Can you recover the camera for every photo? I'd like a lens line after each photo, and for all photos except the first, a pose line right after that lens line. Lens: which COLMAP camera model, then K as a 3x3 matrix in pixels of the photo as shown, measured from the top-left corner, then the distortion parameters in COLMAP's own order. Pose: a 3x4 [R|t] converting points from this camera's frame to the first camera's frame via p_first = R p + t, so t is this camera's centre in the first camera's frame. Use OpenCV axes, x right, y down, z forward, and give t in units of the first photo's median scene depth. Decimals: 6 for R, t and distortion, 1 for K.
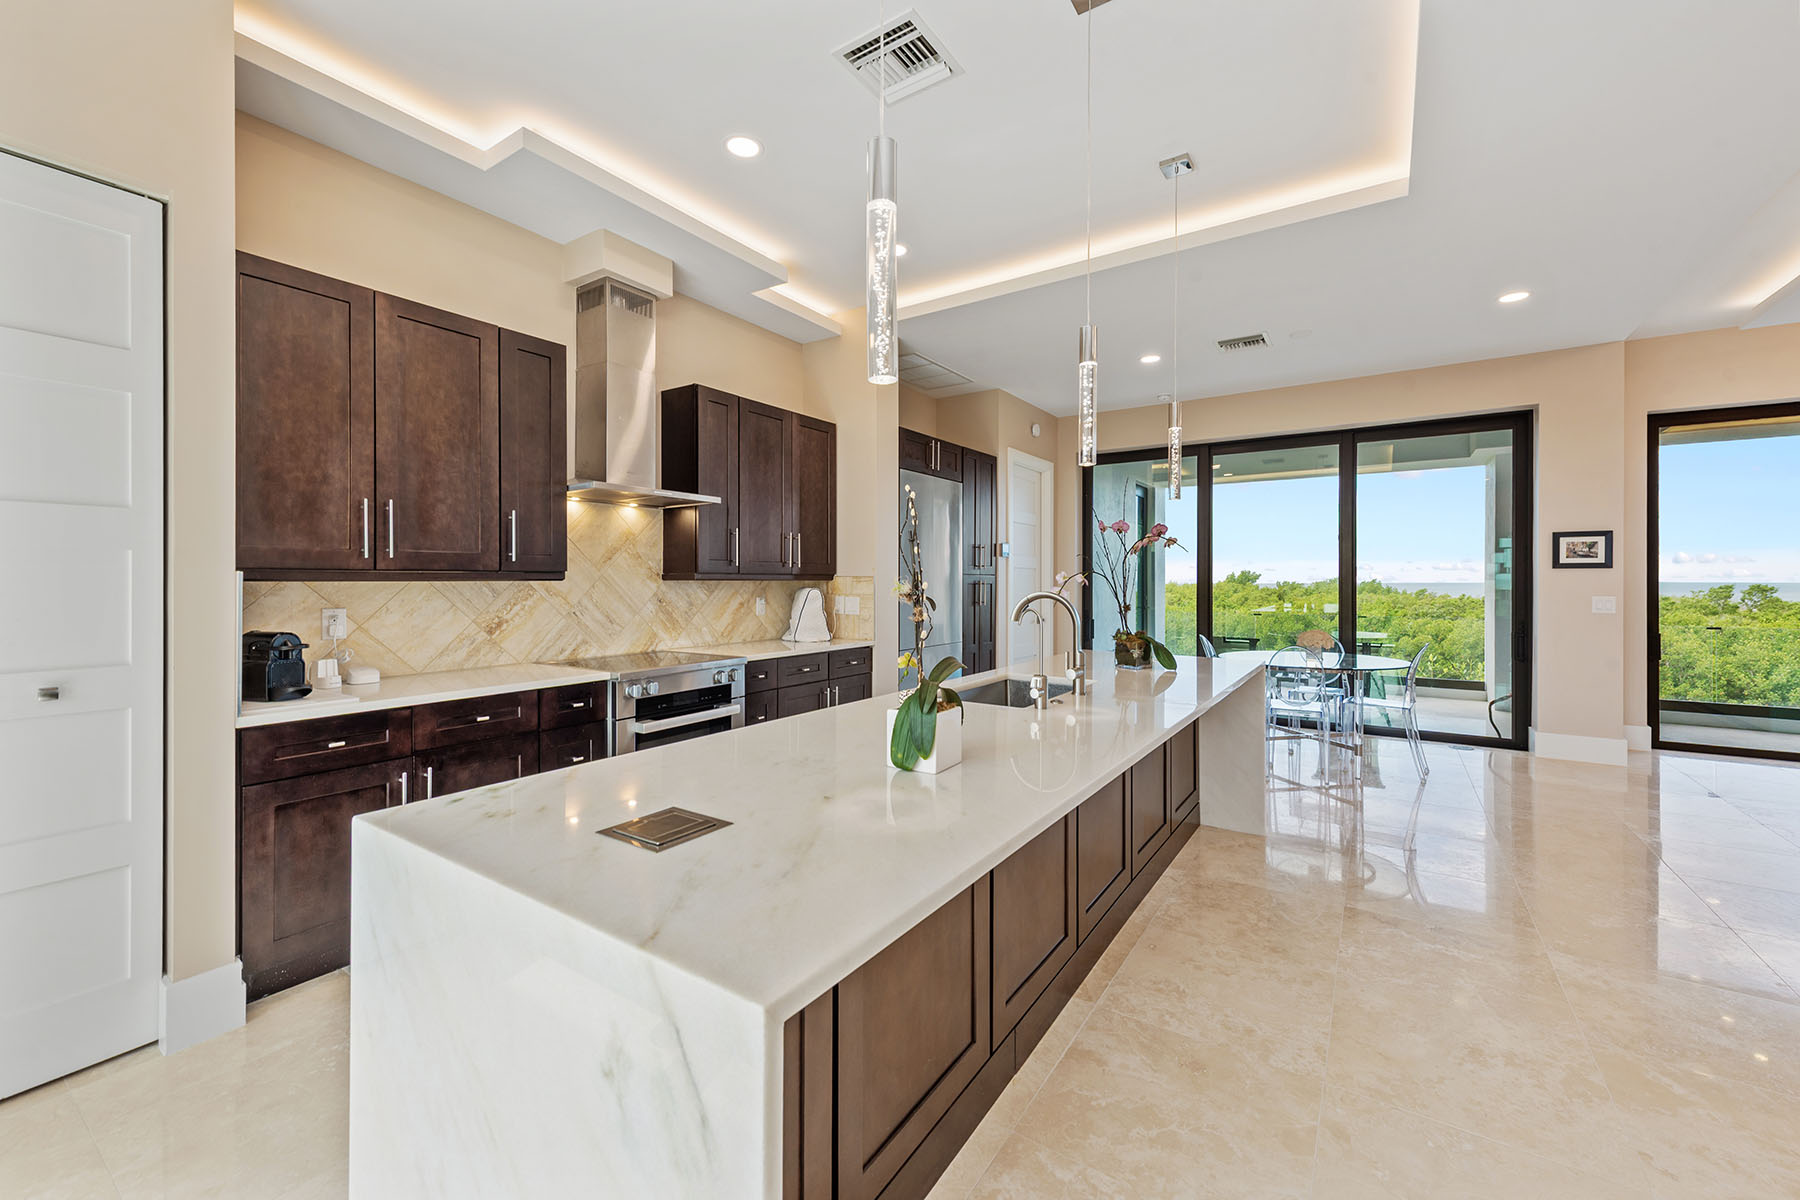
lens RADIAL K [[710.6, 0, 898.7], [0, 710.6, 582.0], [0, 0, 1]] dist [-0.000222, -0.000225]
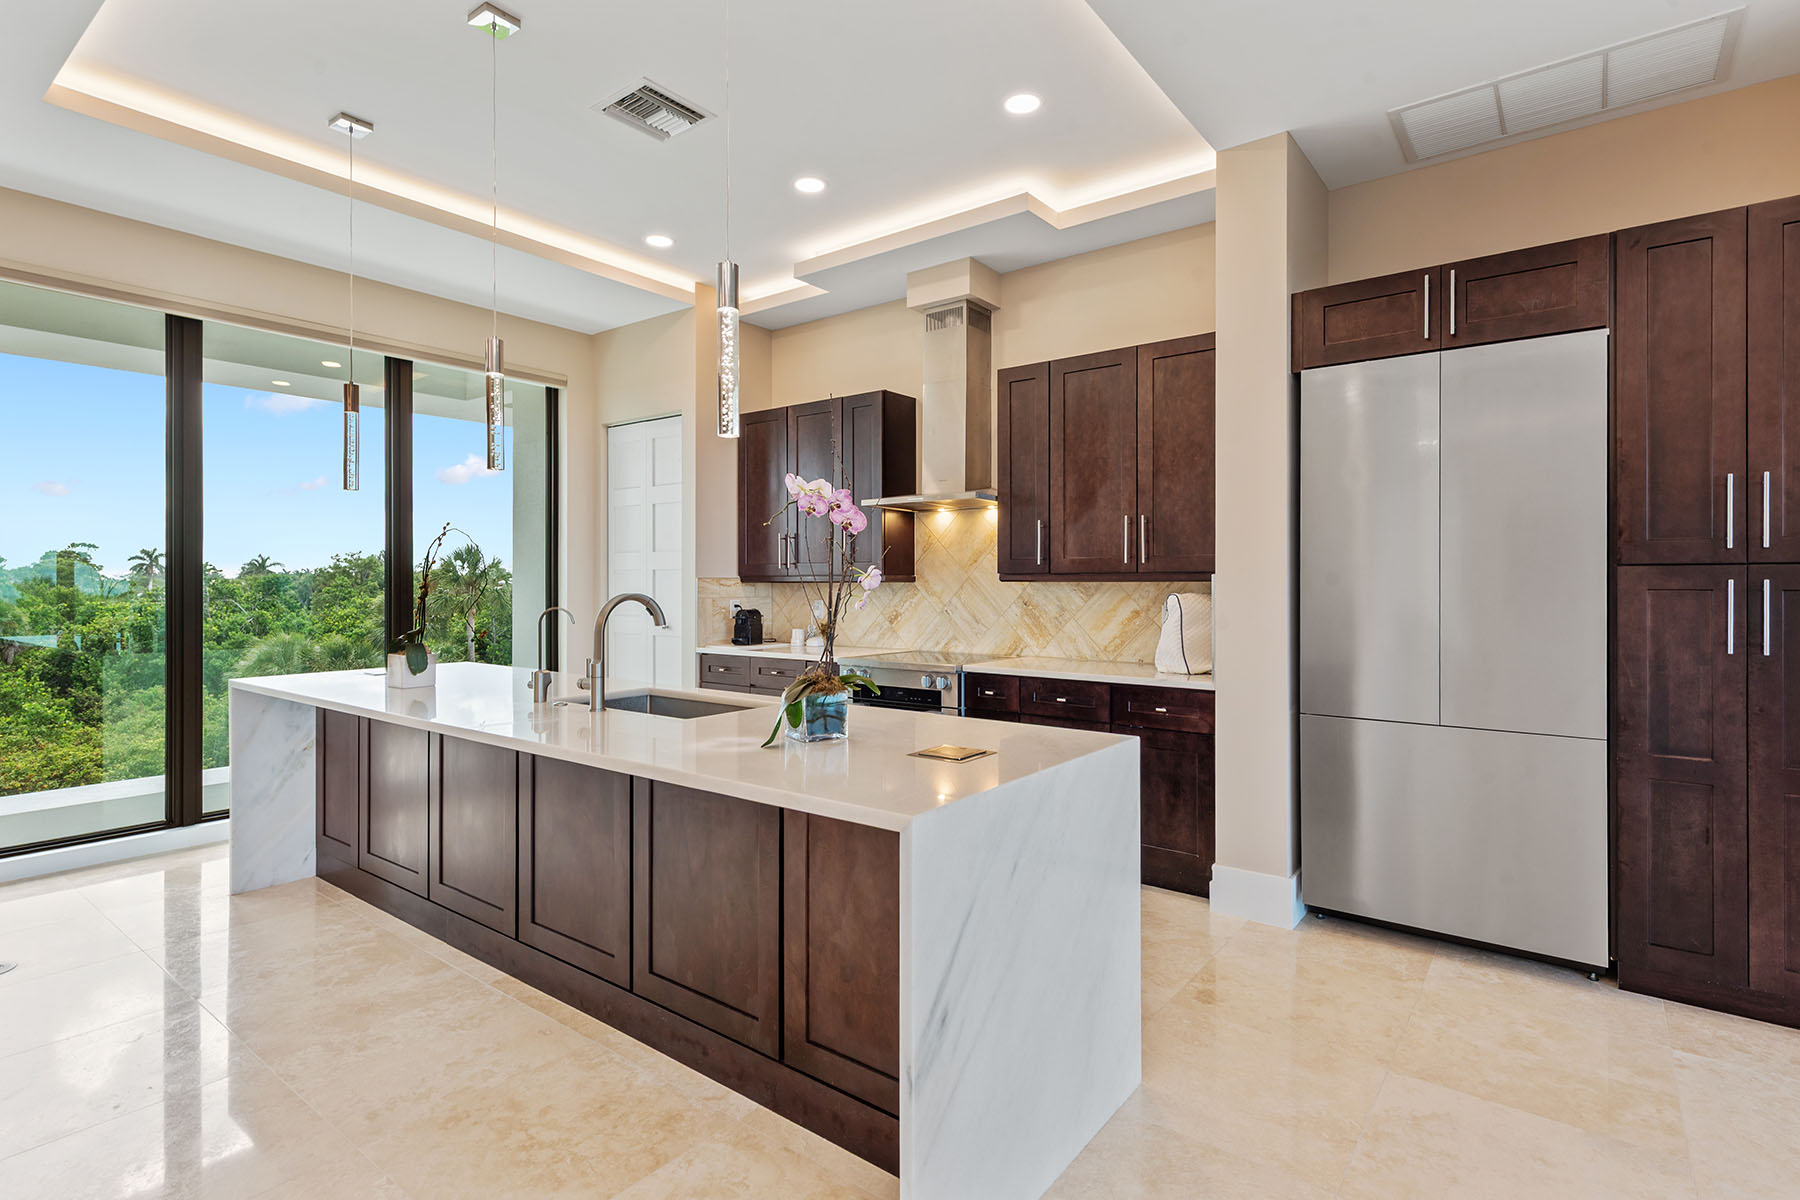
lens RADIAL K [[877.8, 0, 911.3], [0, 877.8, 583.2], [0, 0, 1]] dist [0.005894, -0.000555]
pose [[-0.051367, 0.001348, -0.998679, 0.923475], [-0.001694, 0.999998, 0.001437, -0.002244], [0.998678, 0.001765, -0.051365, 1.010497]]
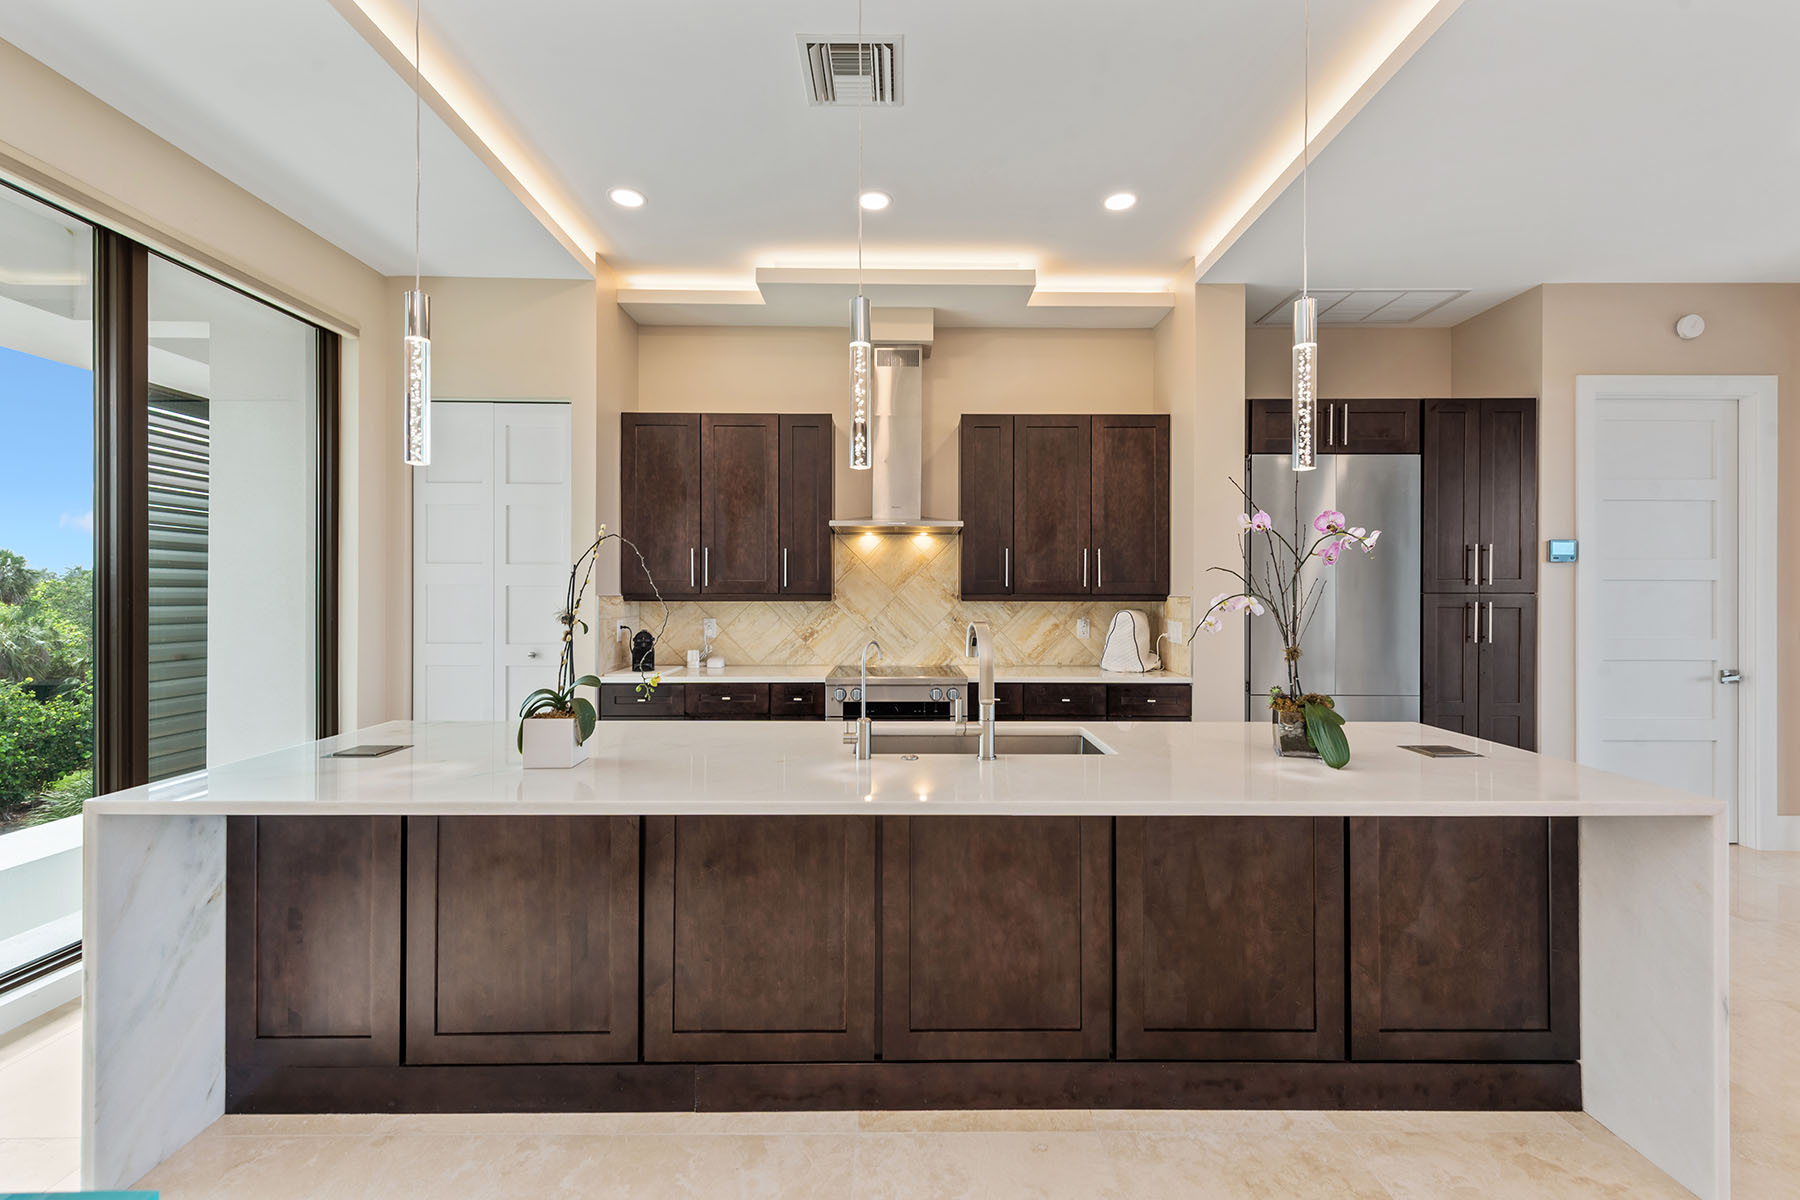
lens RADIAL K [[724.5, 0, 900.0], [0, 724.5, 600.0], [0, 0, 1]] dist [0.002324, -0.000094]
pose [[0.565489, 0.008247, -0.824715, 0.586563], [-0.003315, 0.999965, 0.007727, -0.013065], [0.824749, -0.001635, 0.565496, 0.340026]]
